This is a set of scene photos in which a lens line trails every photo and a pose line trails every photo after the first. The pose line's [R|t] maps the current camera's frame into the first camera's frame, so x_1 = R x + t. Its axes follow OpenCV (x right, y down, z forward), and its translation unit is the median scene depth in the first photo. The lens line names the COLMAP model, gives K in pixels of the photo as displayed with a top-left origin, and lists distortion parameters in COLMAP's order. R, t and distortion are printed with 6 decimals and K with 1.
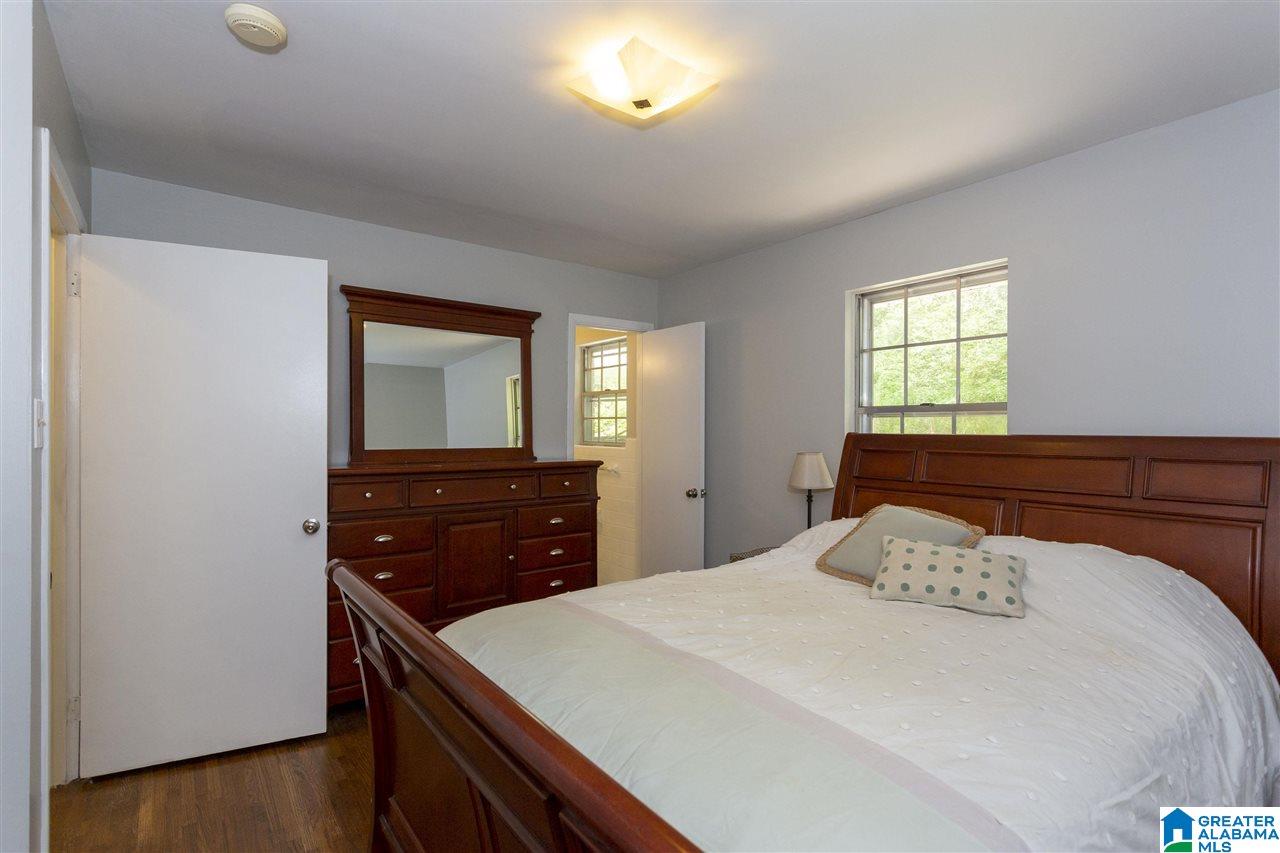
lens RADIAL K [[623.0, 0, 652.6], [0, 623.0, 426.7], [0, 0, 1]] dist [0.000830, 0.000040]
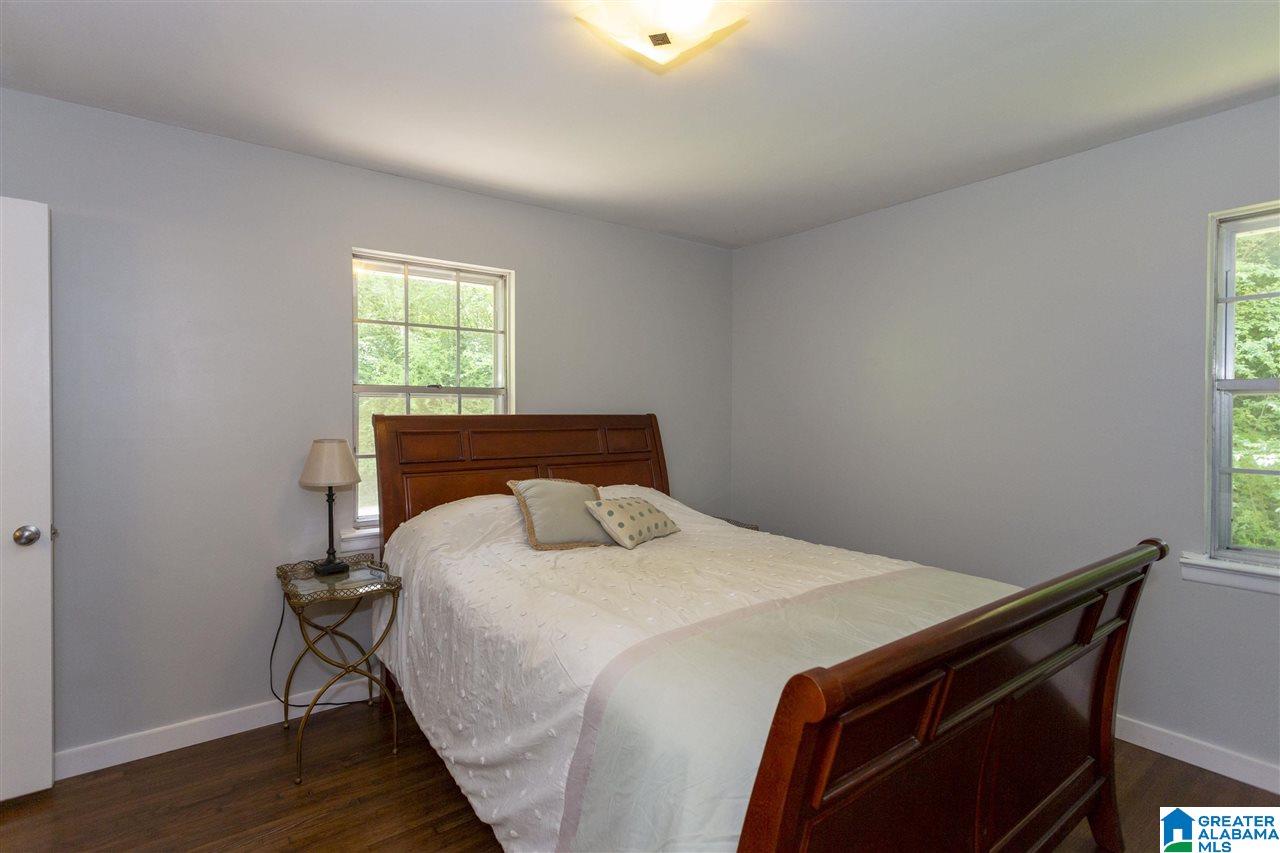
lens RADIAL K [[614.2, 0, 638.5], [0, 614.2, 421.7], [0, 0, 1]] dist [-0.000449, 0.000043]
pose [[0.009299, -0.016258, 0.999825, -0.558163], [0.000660, 0.999868, 0.016253, 0.007028], [-0.999957, 0.000509, 0.009309, 0.655575]]
